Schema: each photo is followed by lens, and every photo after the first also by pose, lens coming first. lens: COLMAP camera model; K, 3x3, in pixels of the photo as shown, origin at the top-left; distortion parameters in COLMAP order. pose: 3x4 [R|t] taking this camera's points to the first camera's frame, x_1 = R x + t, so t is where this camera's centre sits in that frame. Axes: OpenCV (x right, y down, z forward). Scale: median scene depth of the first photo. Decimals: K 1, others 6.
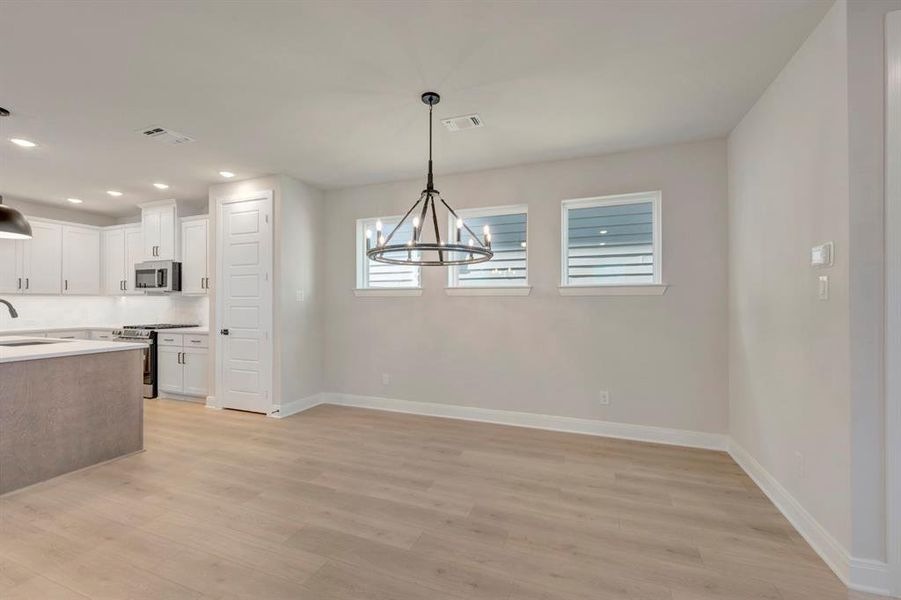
lens RADIAL K [[371.4, 0, 455.9], [0, 371.4, 298.4], [0, 0, 1]] dist [-0.002747, 0.001212]
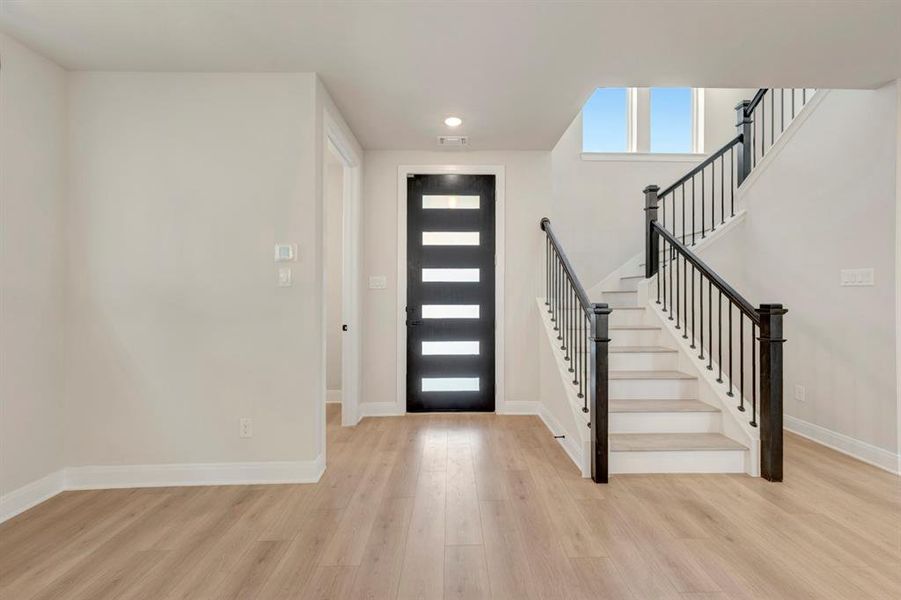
lens RADIAL K [[359.1, 0, 462.5], [0, 359.1, 296.3], [0, 0, 1]] dist [0.007788, -0.002033]
pose [[-0.382894, 0.002882, 0.923788, -0.181873], [-0.003070, 0.999986, -0.004392, 0.016620], [-0.923787, -0.004518, -0.382880, 0.384379]]
